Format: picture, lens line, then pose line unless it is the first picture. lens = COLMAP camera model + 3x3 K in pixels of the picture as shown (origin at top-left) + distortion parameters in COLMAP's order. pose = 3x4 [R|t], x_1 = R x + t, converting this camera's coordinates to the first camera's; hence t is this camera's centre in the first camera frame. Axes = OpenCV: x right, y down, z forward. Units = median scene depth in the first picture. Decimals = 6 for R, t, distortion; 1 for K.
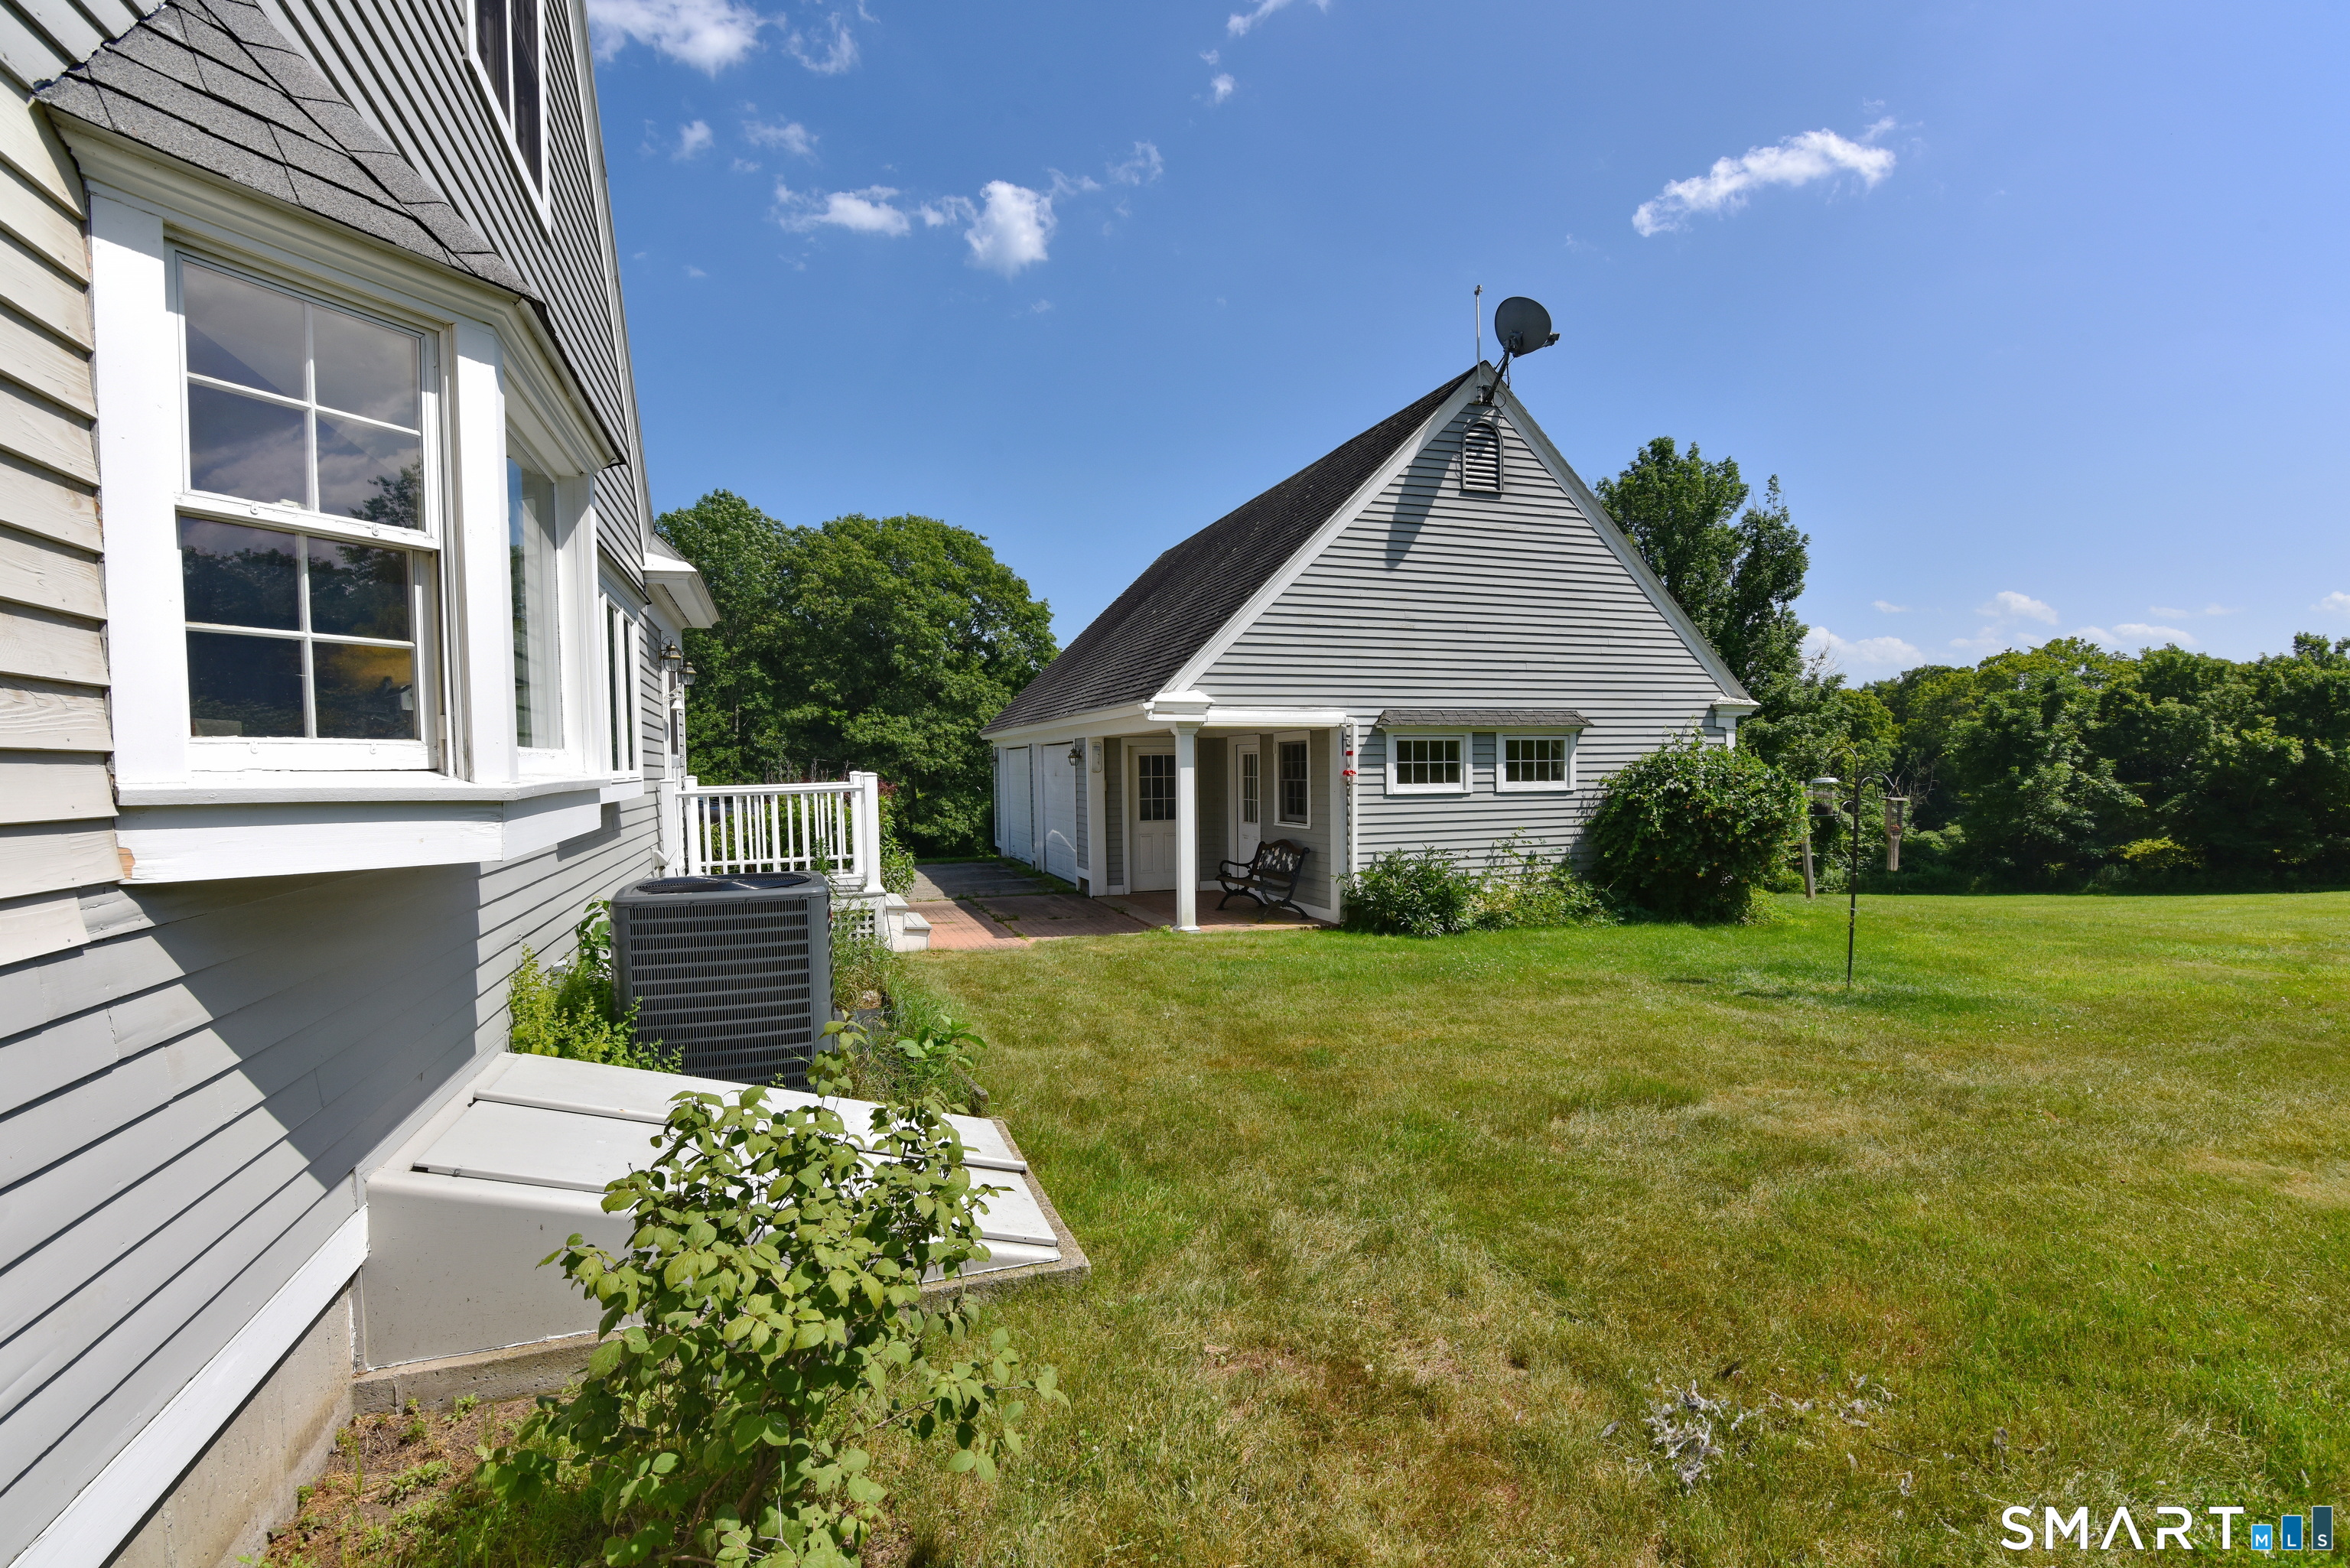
lens RADIAL K [[1094.6, 0, 1181.4], [0, 1094.6, 786.6], [0, 0, 1]] dist [-0.014473, -0.000006]
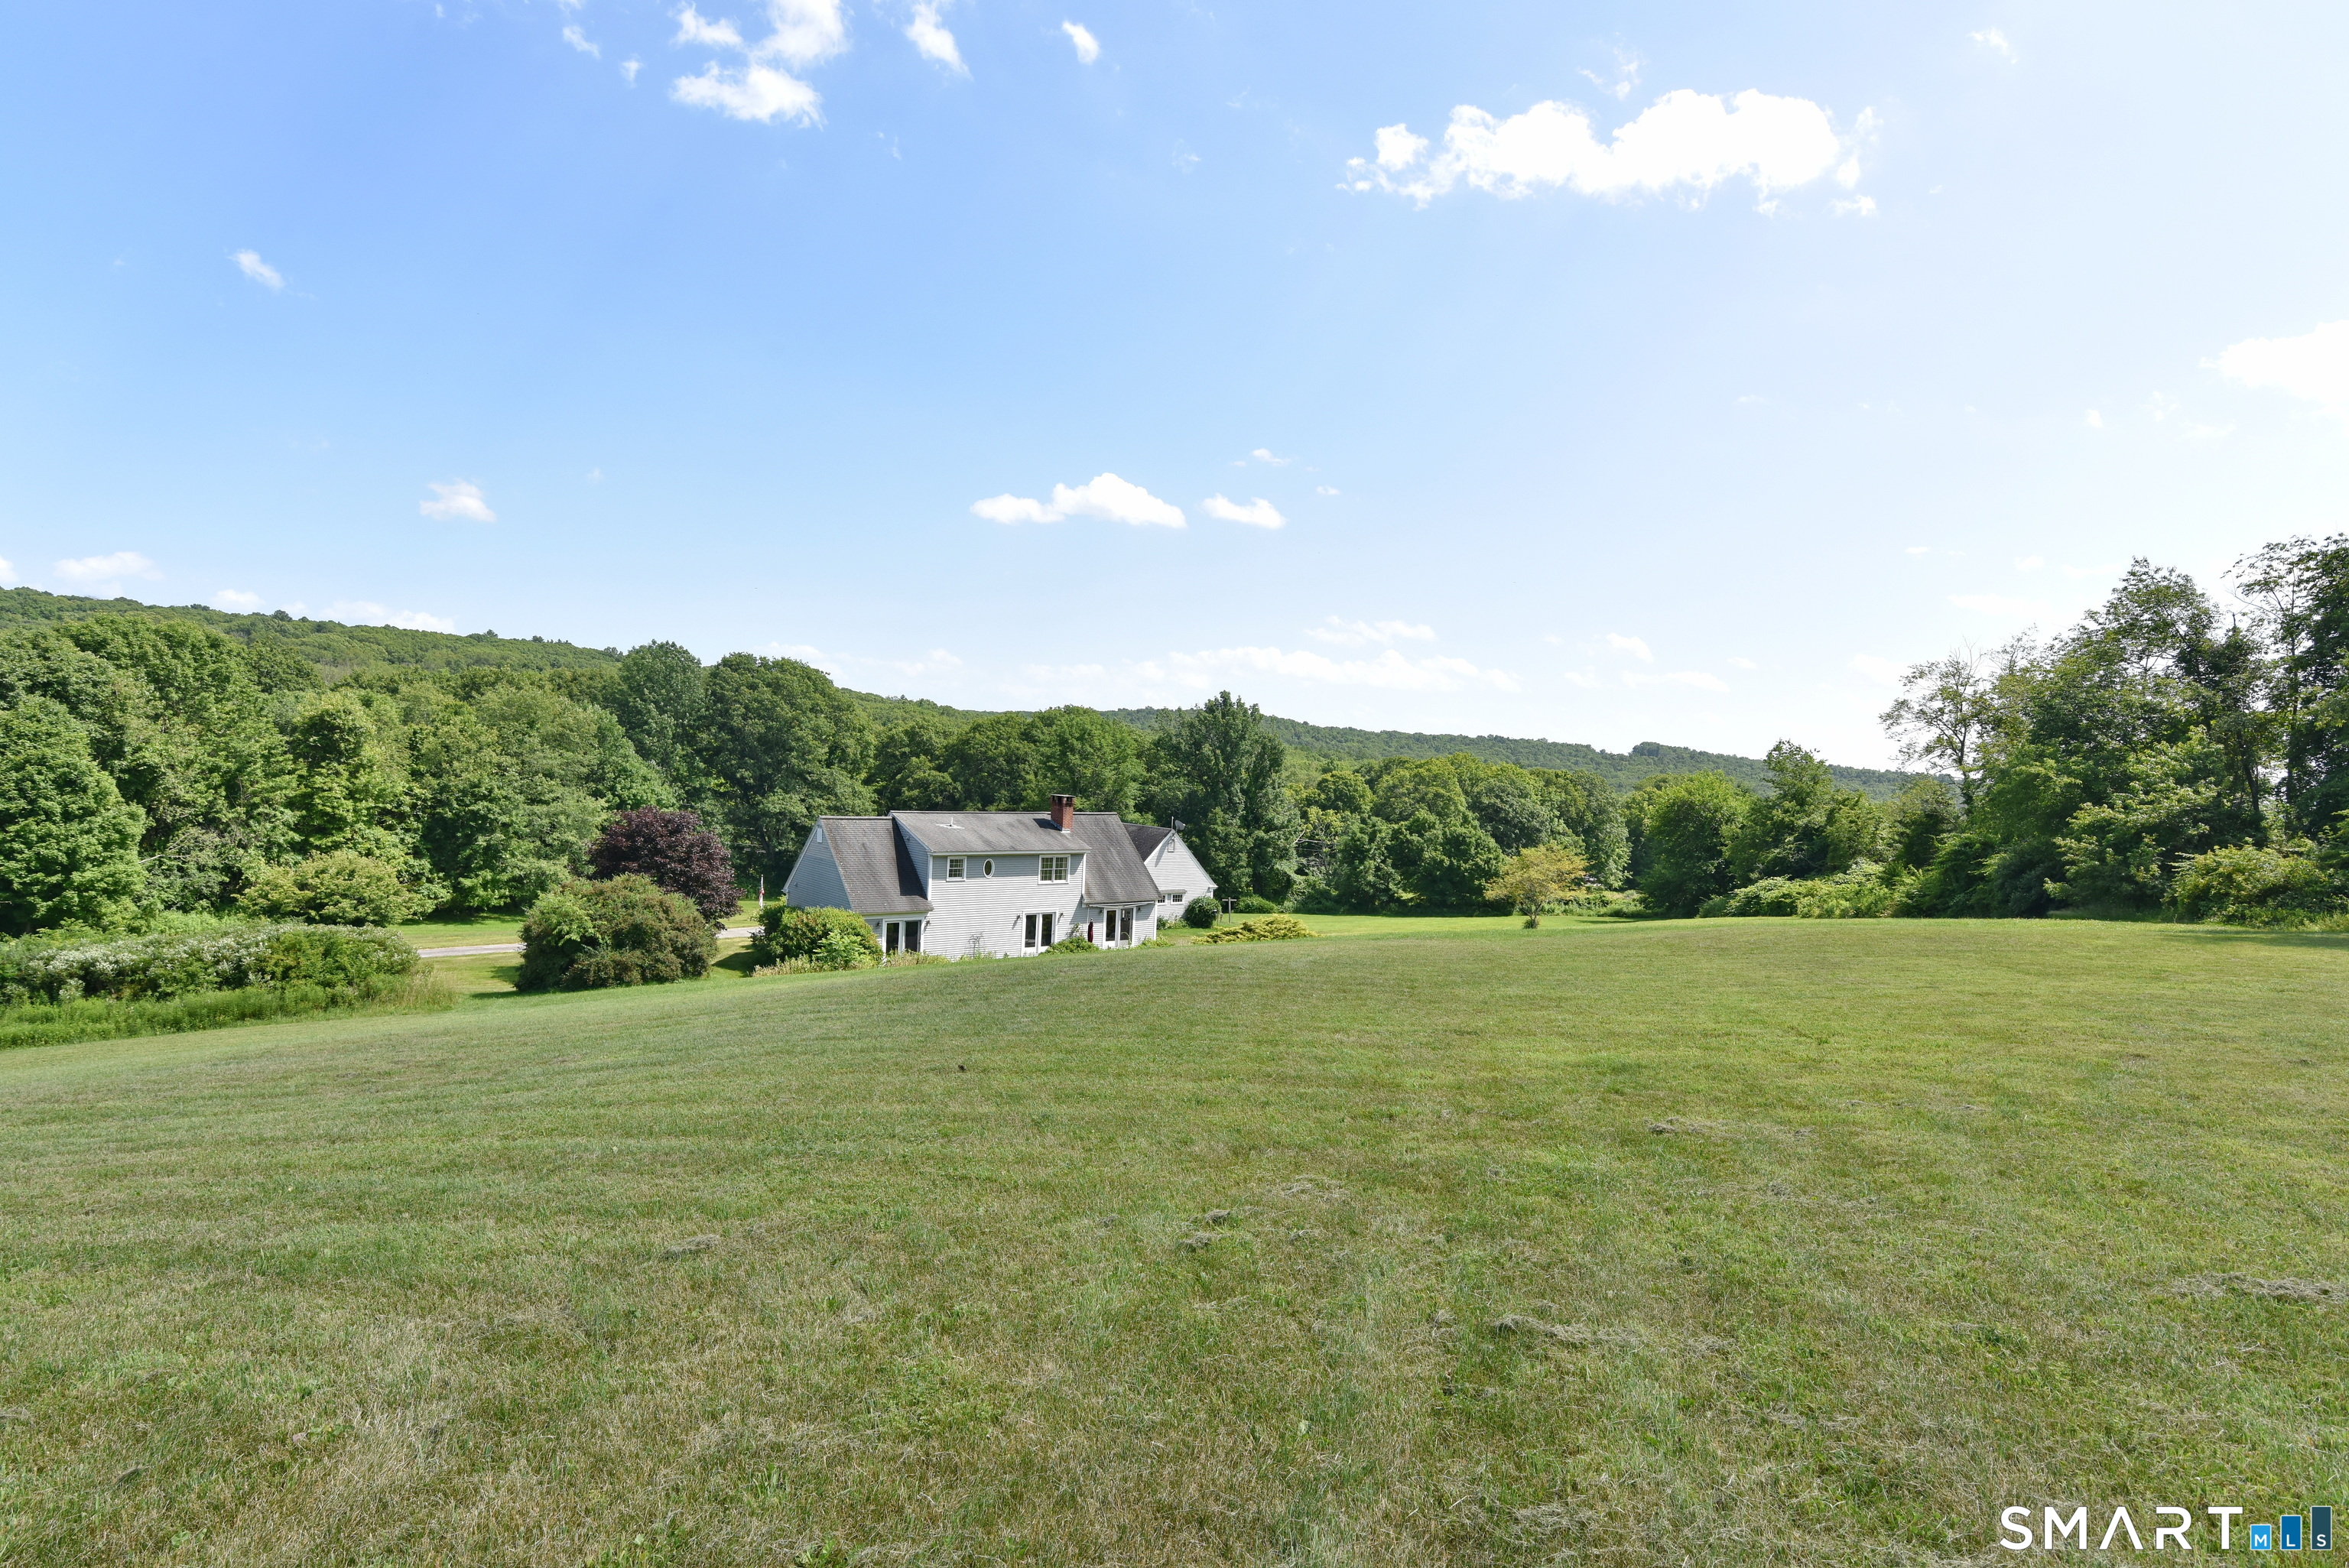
lens RADIAL K [[1094.1, 0, 1175.3], [0, 1094.1, 784.5], [0, 0, 1]] dist [-0.014473, -0.000006]
pose [[0.936449, 0.054773, 0.346500, -0.412564], [-0.054948, 0.998446, -0.009325, -0.137490], [-0.346472, -0.010307, 0.938004, -1.056259]]
